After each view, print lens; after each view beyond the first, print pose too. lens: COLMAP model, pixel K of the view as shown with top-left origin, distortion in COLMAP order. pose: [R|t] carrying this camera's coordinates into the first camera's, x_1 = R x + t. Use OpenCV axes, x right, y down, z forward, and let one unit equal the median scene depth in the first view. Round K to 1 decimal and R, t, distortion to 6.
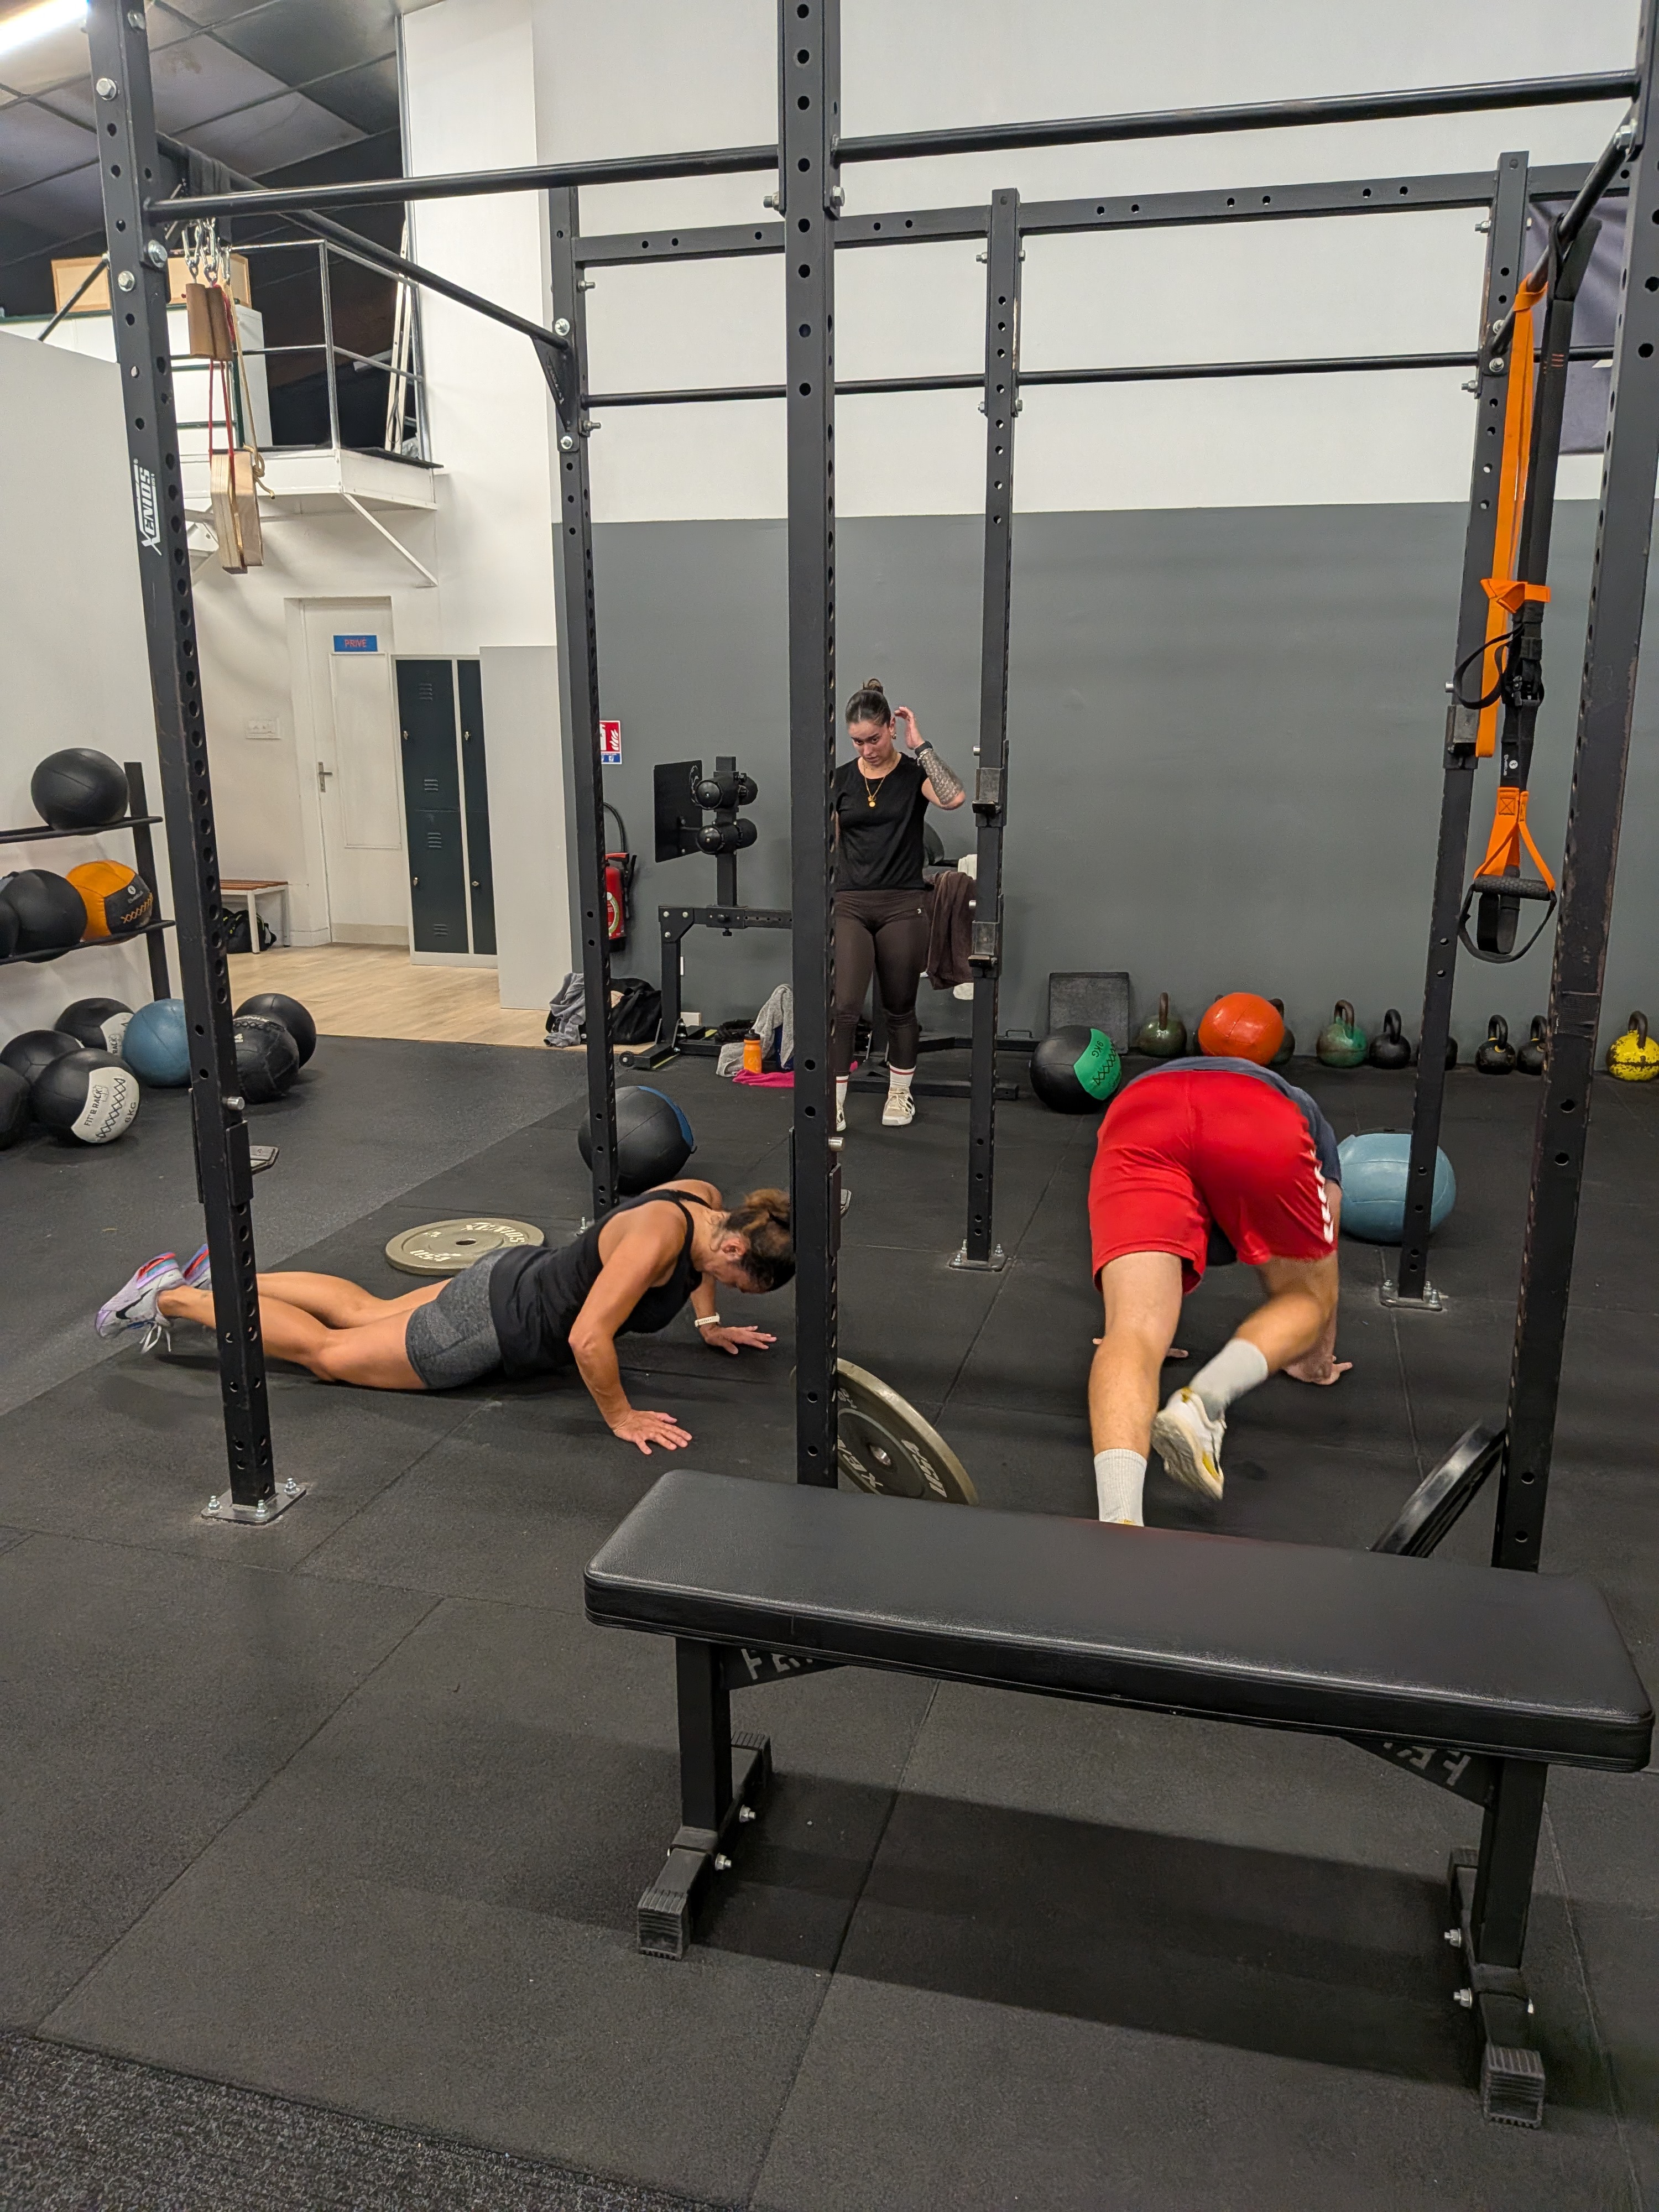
lens RADIAL K [[1594.2, 0, 829.5], [0, 1594.2, 1106.0], [0, 0, 1]] dist [-0.005727, -0.001072]
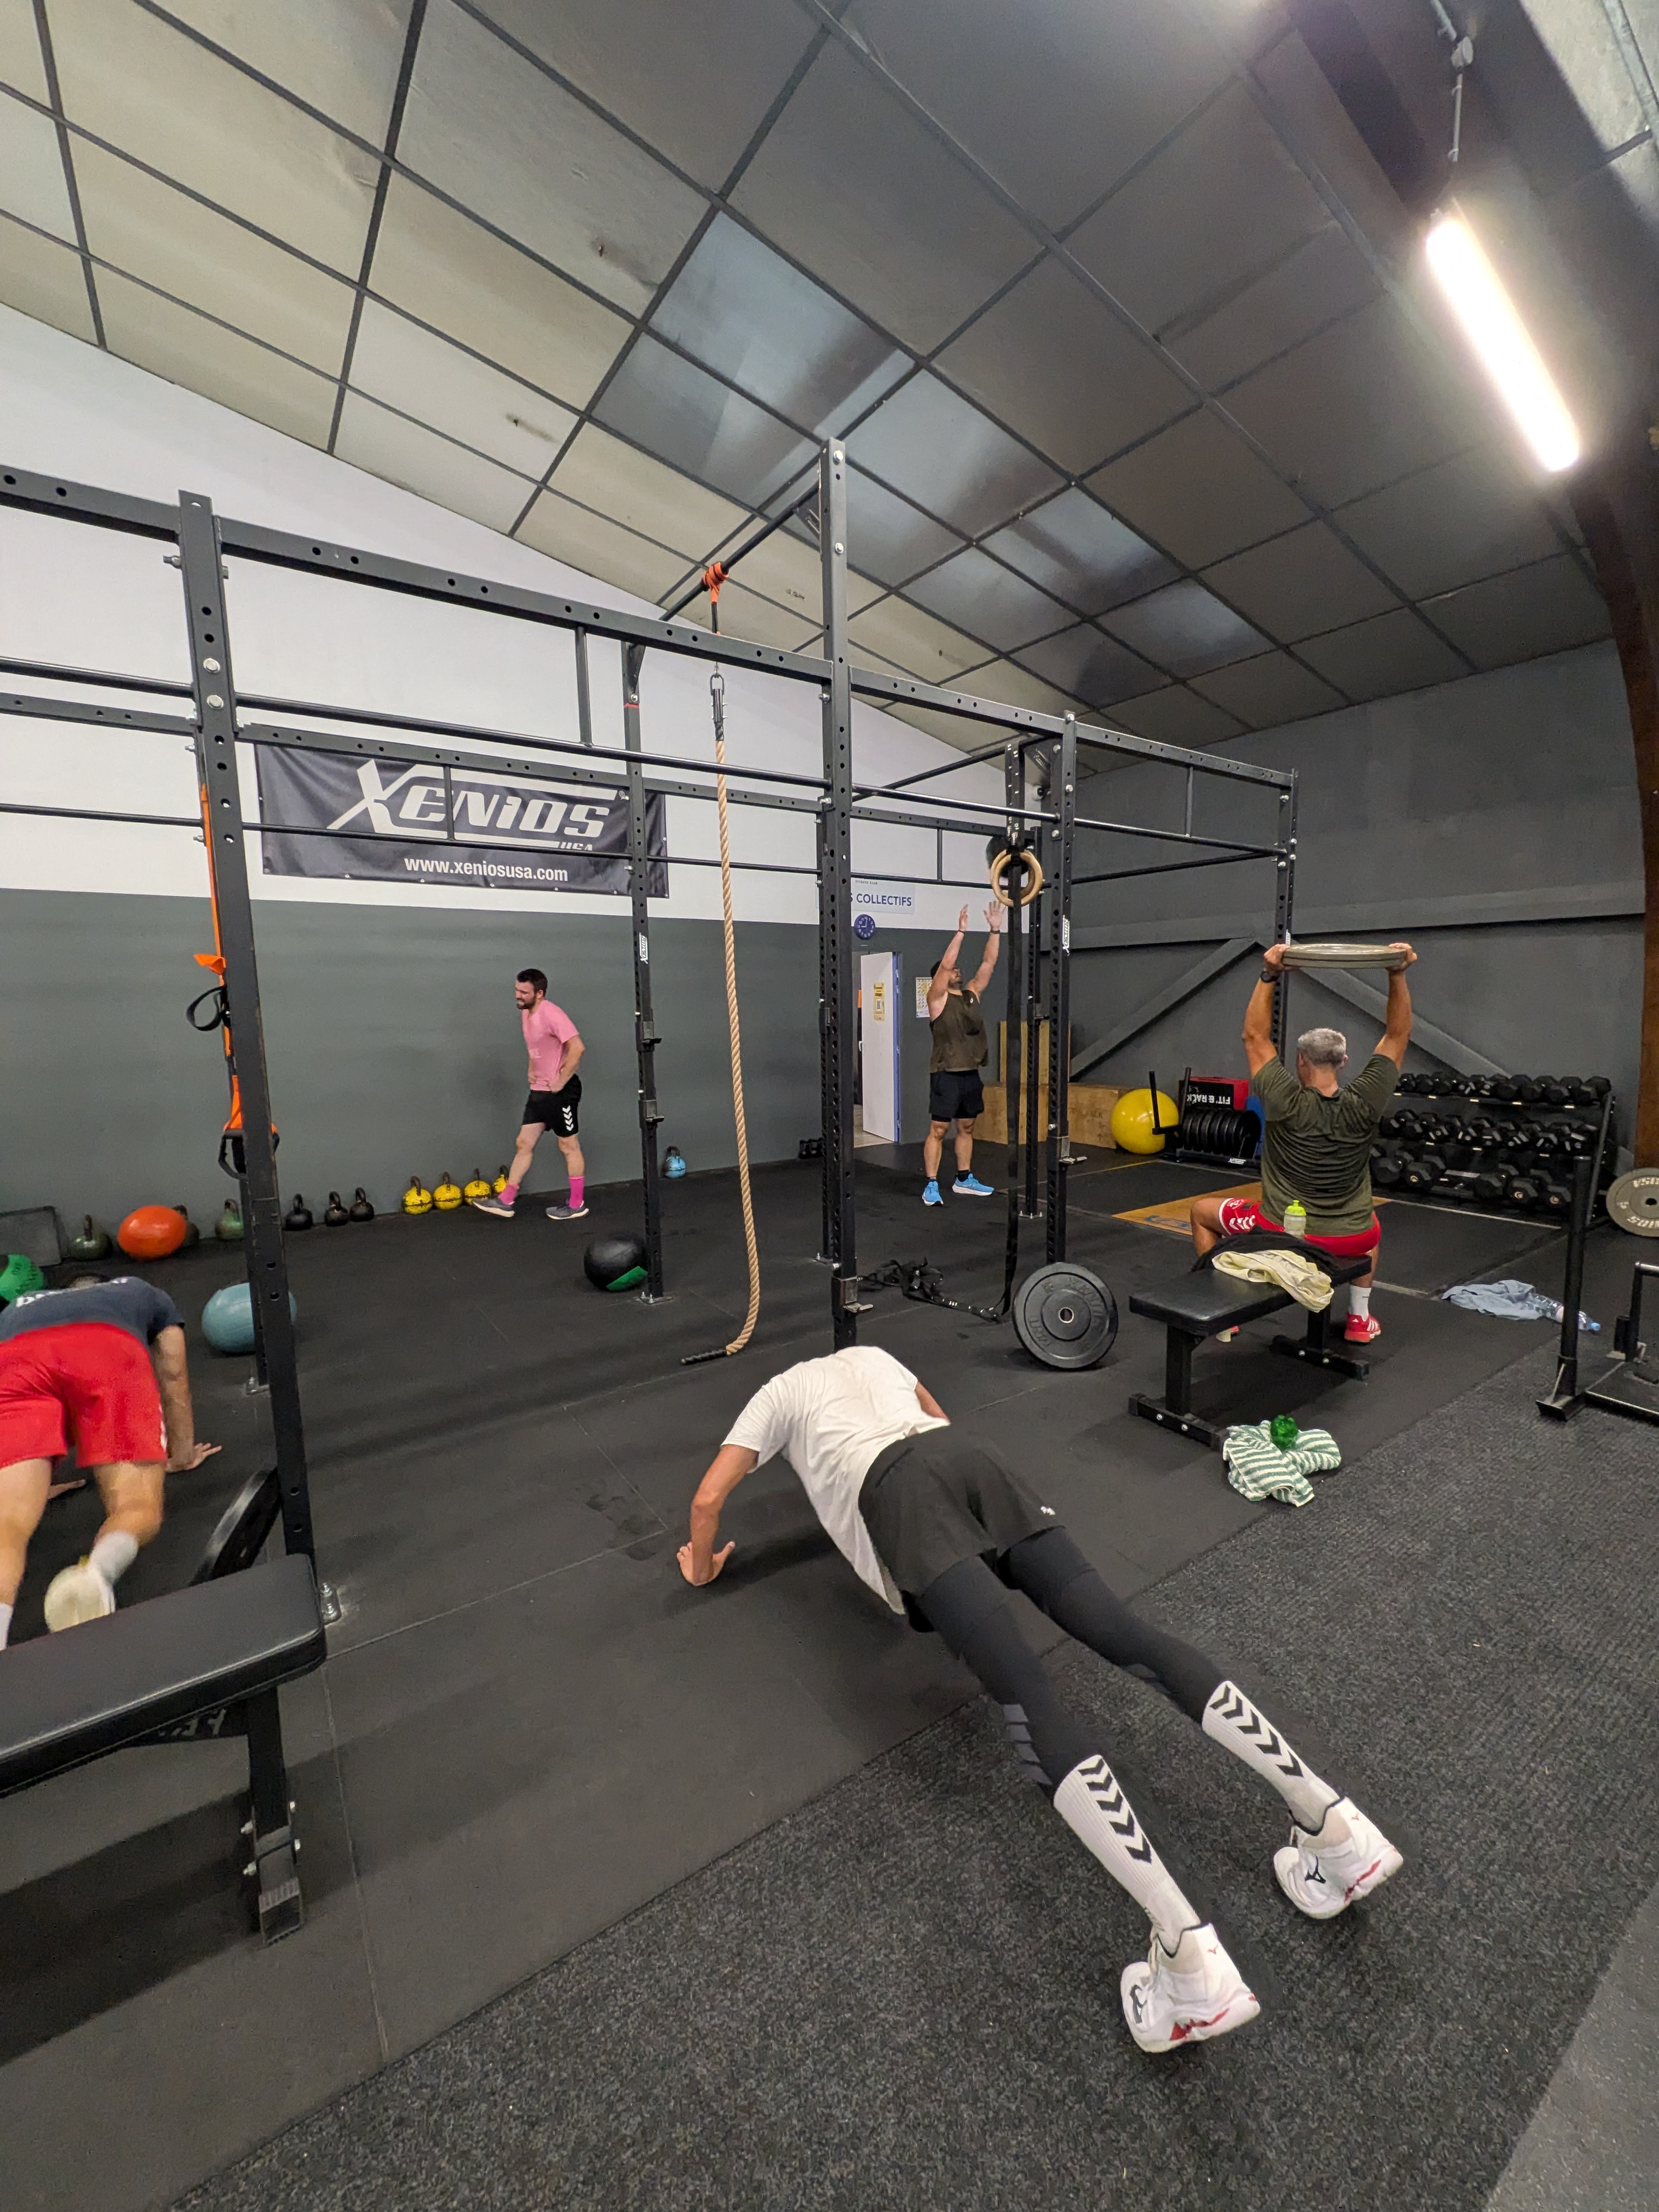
lens RADIAL K [[882.5, 0, 829.5], [0, 882.5, 1106.0], [0, 0, 1]] dist [0.001226, 0.000089]
pose [[0.641726, -0.099962, 0.760392, 0.140964], [0.199352, 0.979131, -0.039524, -0.009166], [-0.740572, 0.176949, 0.648261, -0.069683]]
